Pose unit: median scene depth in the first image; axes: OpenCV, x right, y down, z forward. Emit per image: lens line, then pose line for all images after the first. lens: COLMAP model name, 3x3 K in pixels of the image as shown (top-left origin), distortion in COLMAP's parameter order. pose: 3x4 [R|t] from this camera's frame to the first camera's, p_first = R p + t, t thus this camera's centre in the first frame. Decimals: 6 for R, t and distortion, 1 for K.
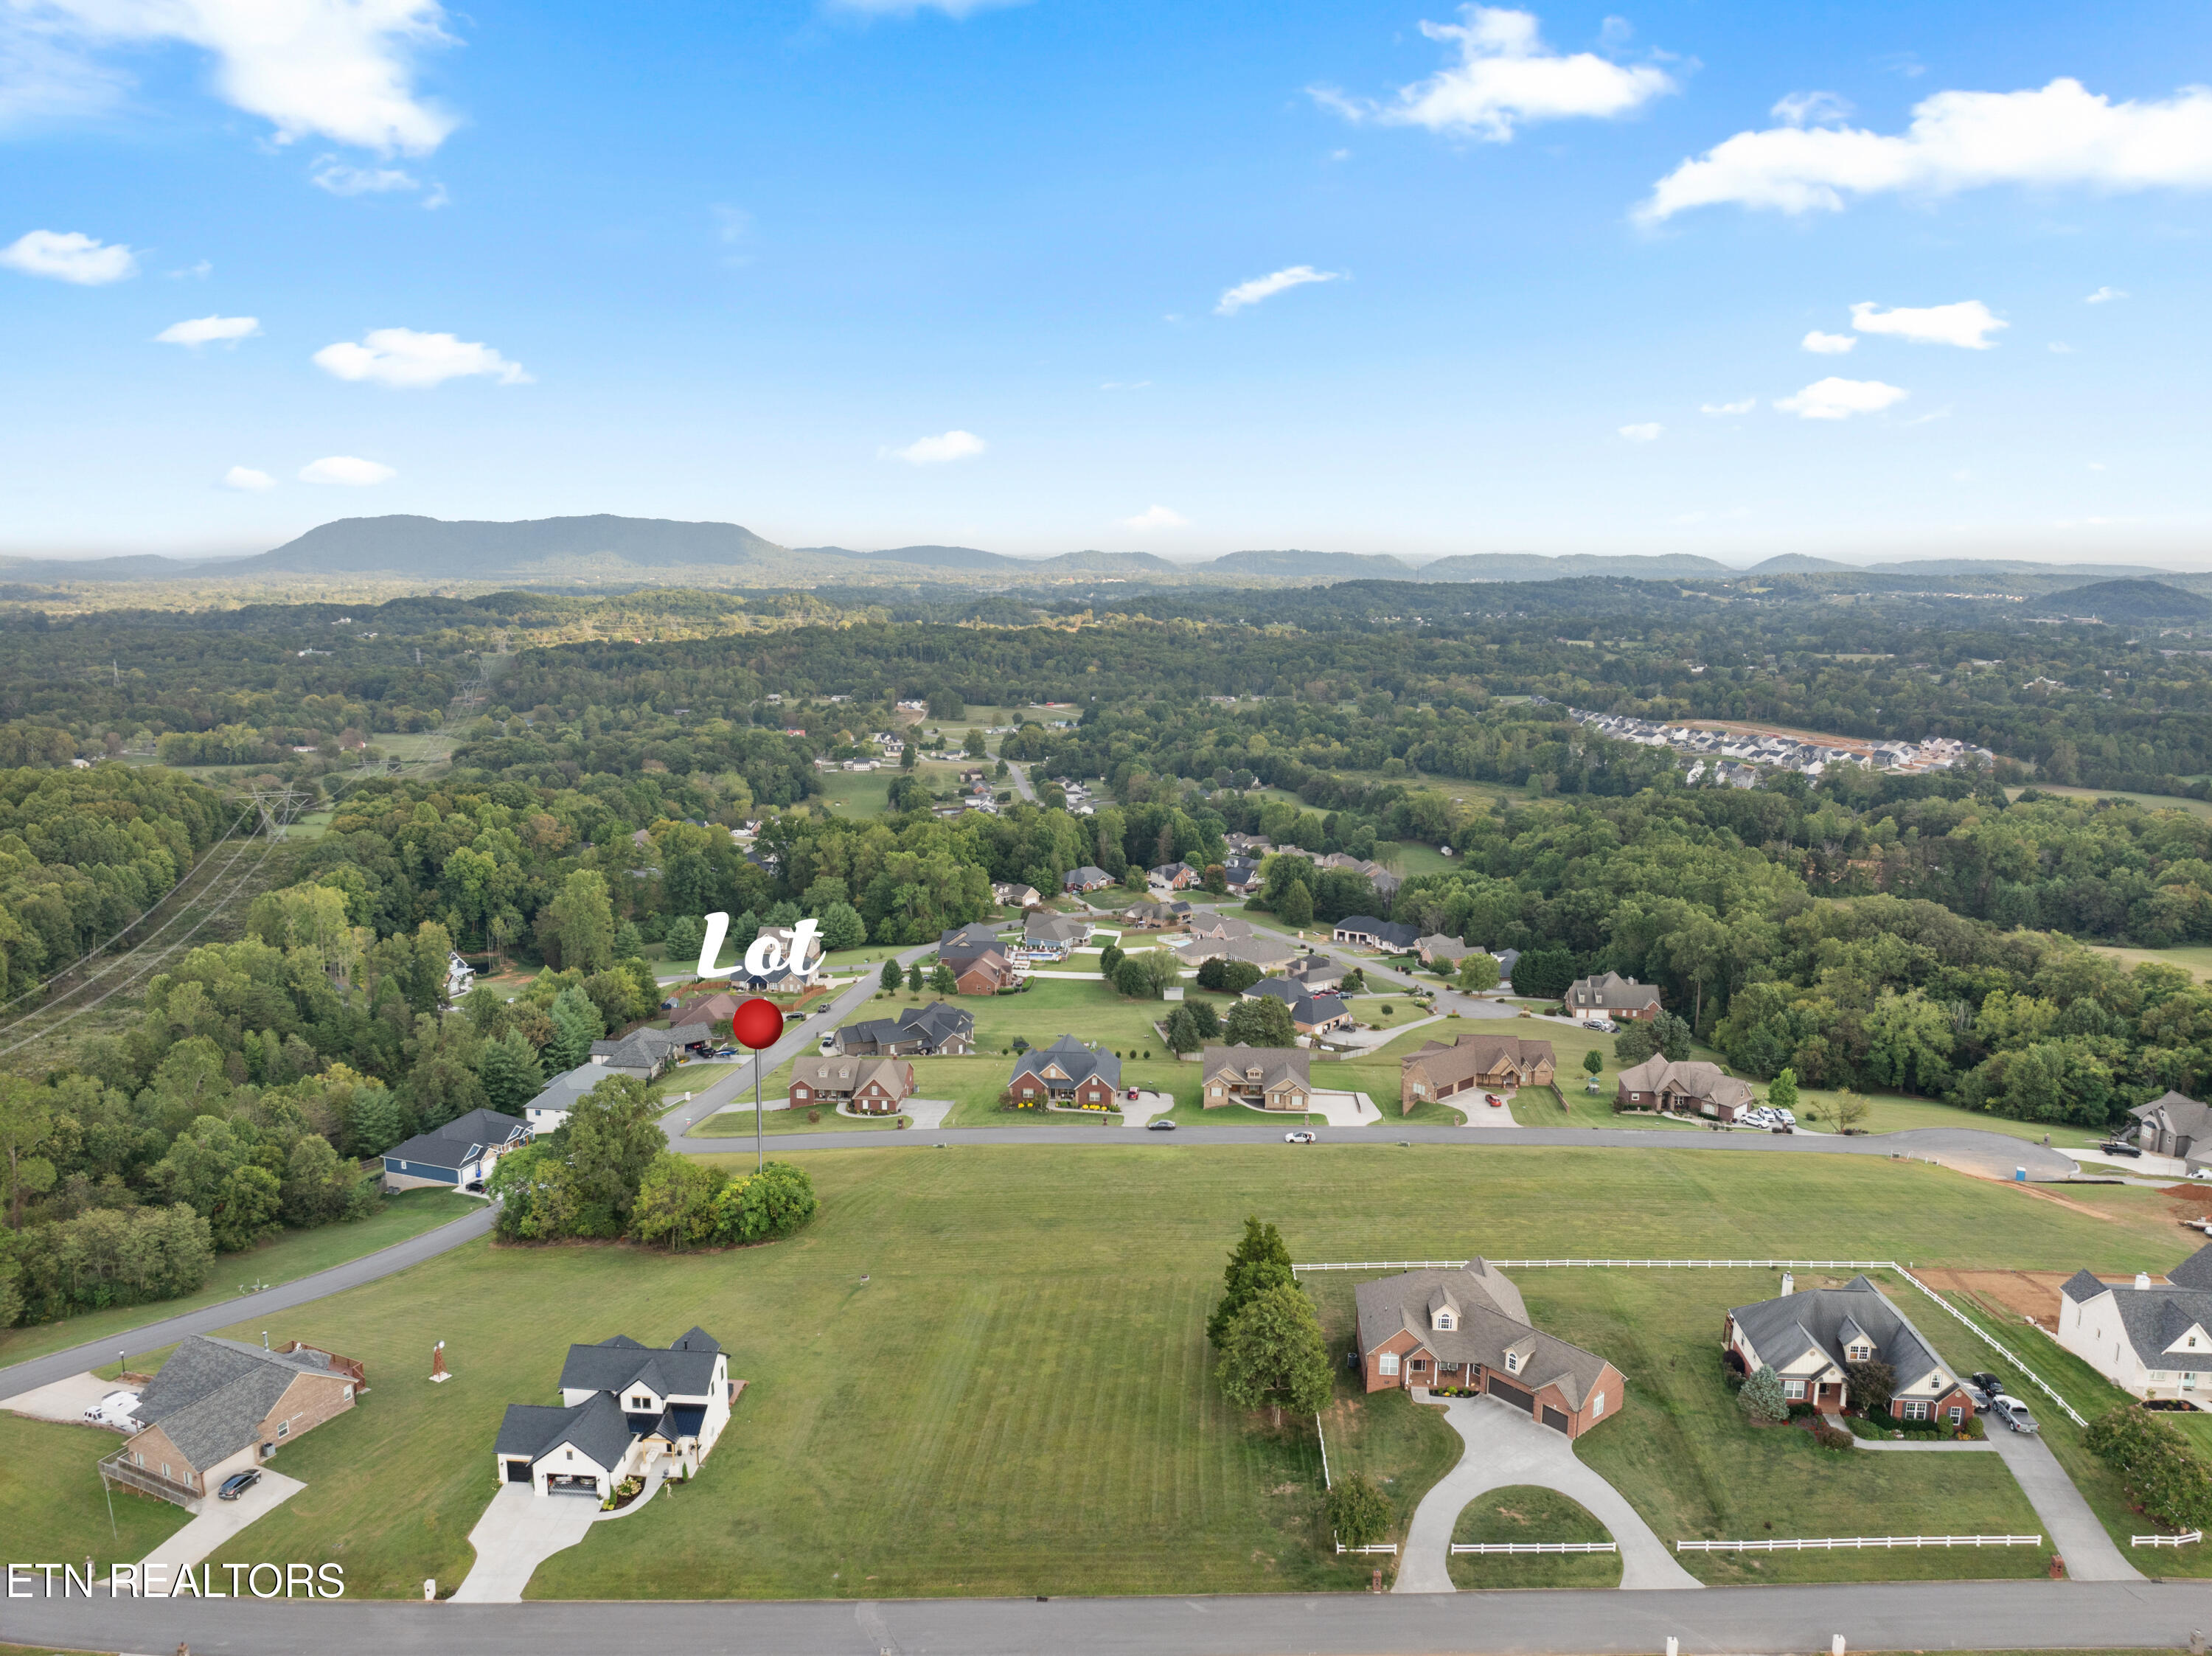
lens RADIAL K [[1550.0, 0, 1103.9], [0, 1550.0, 831.5], [0, 0, 1]] dist [-0.042485, 0.012885]
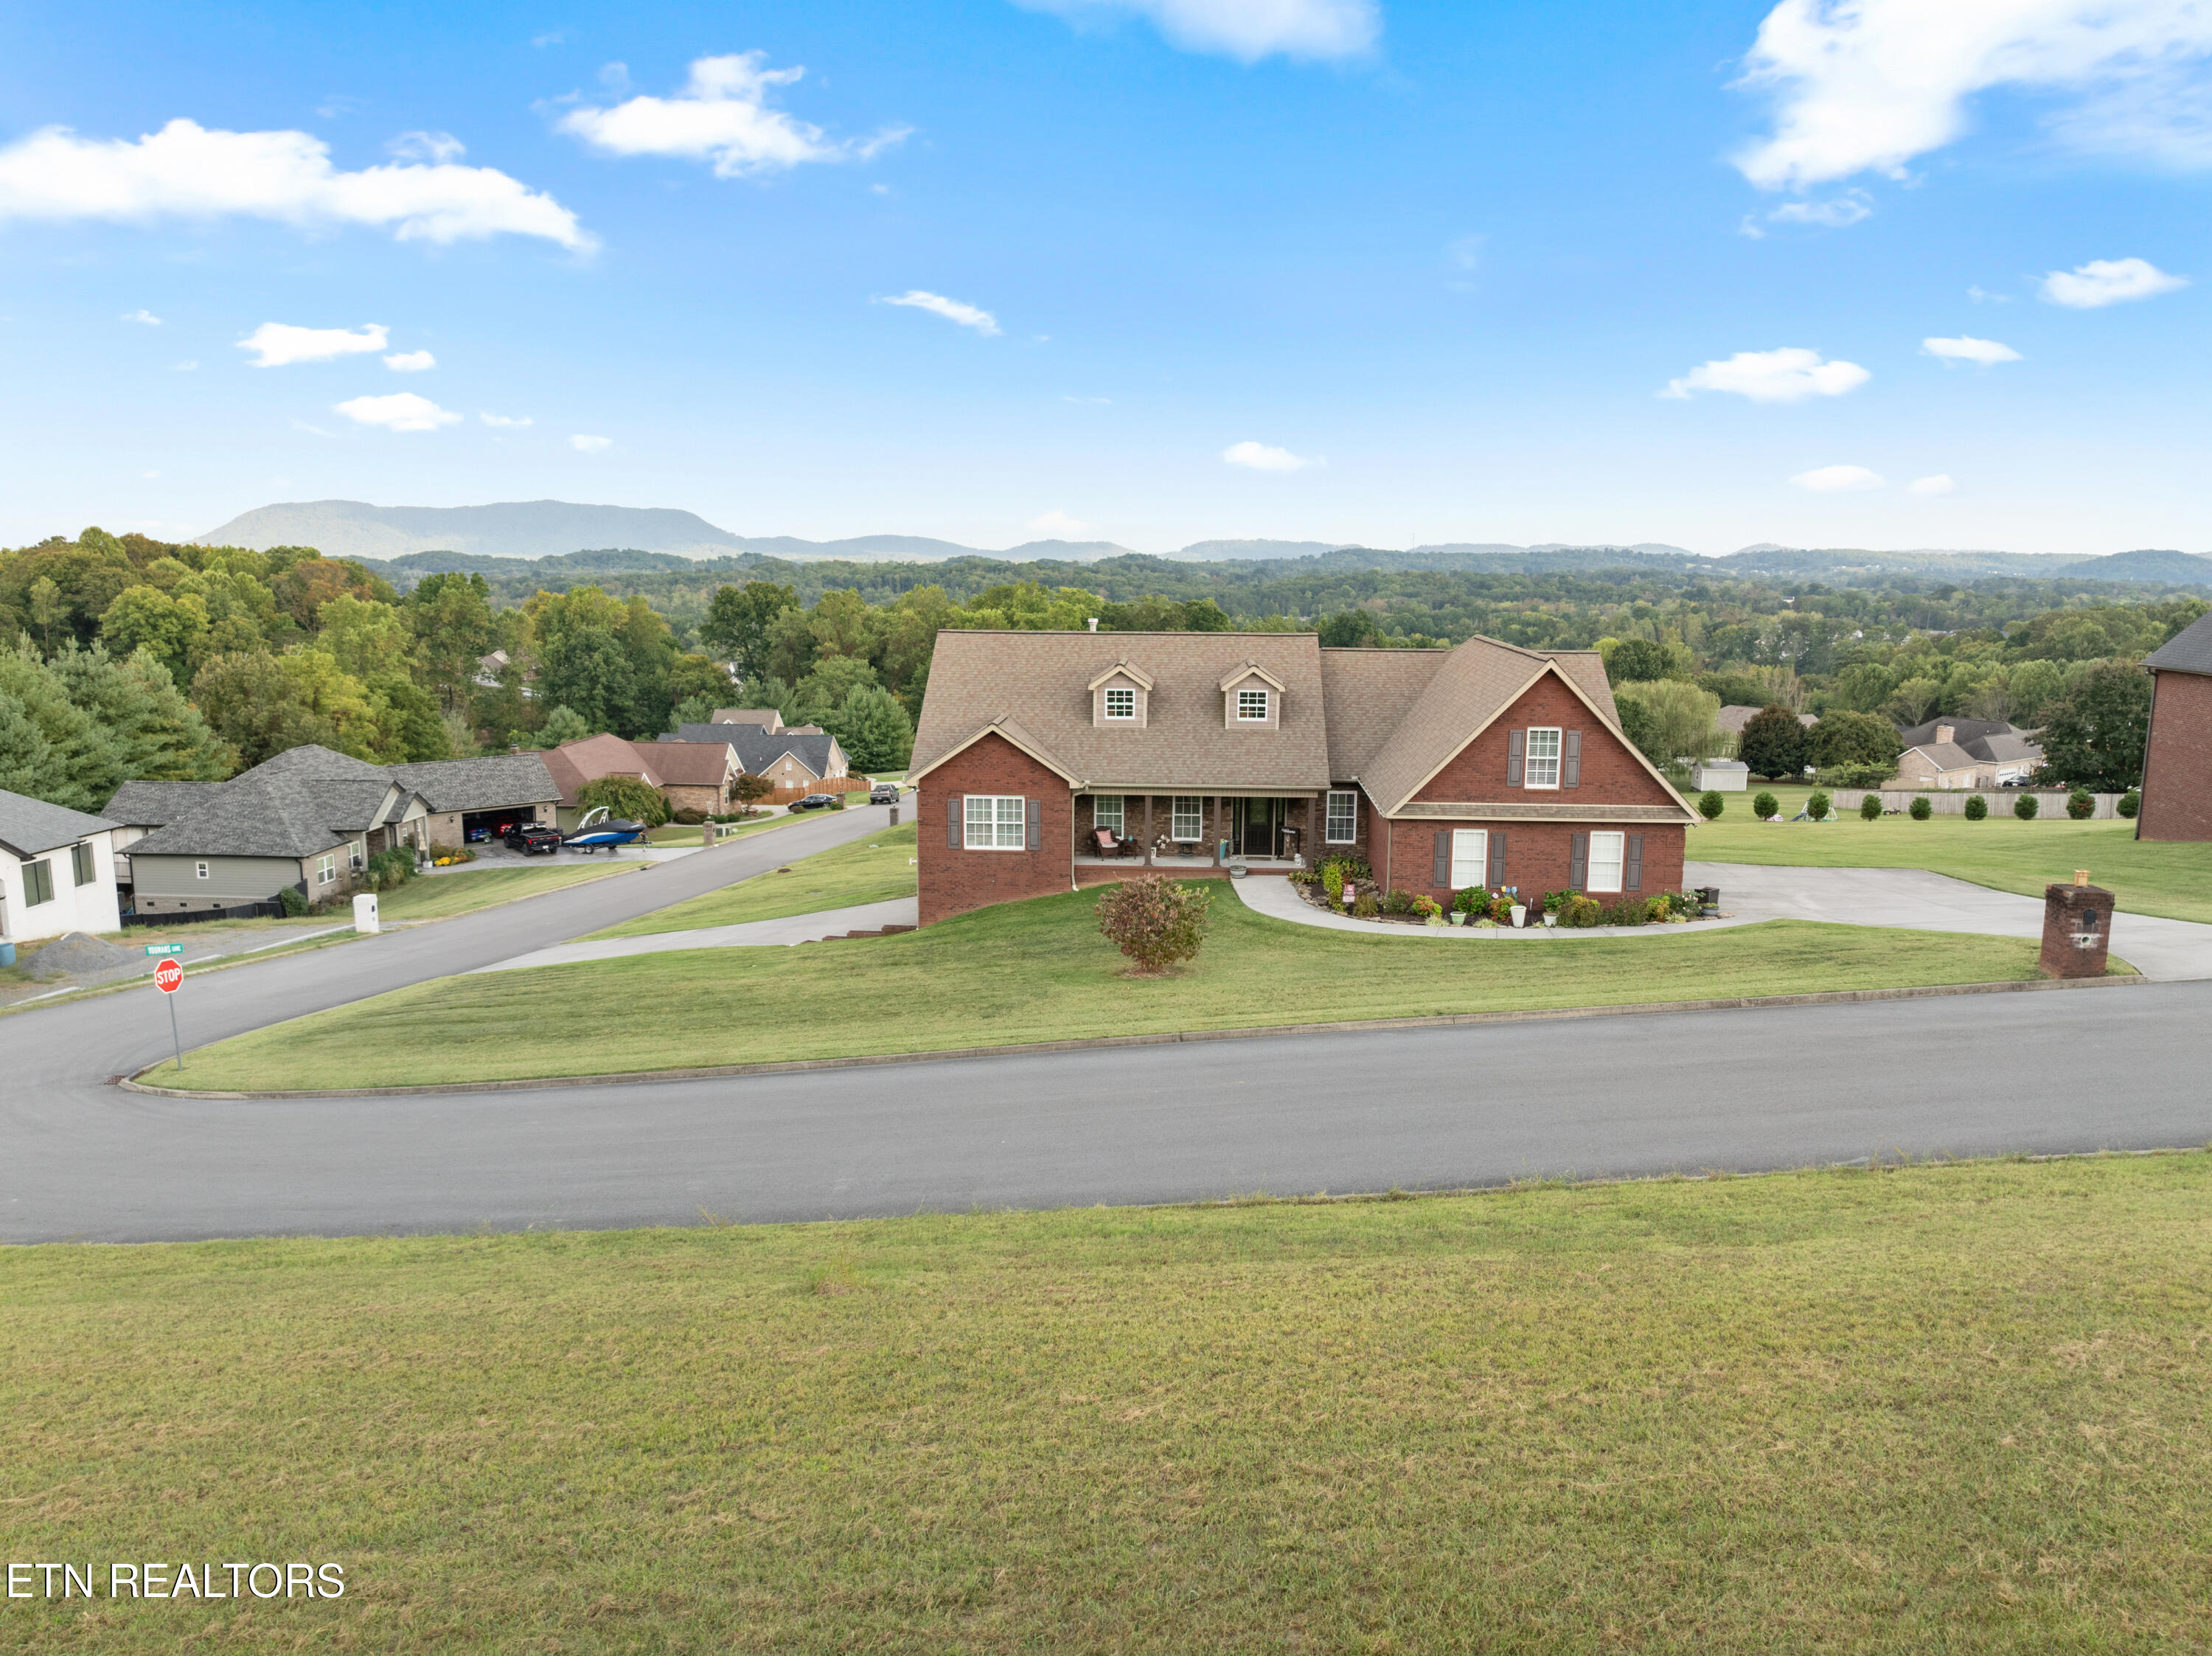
lens RADIAL K [[1550.0, 0, 1112.9], [0, 1550.0, 822.2], [0, 0, 1]] dist [-0.042485, 0.012885]
pose [[0.999360, -0.000637, 0.035753, -0.098978], [0.000956, 0.999960, -0.008887, 0.089709], [-0.035746, 0.008916, 0.999321, 0.440878]]
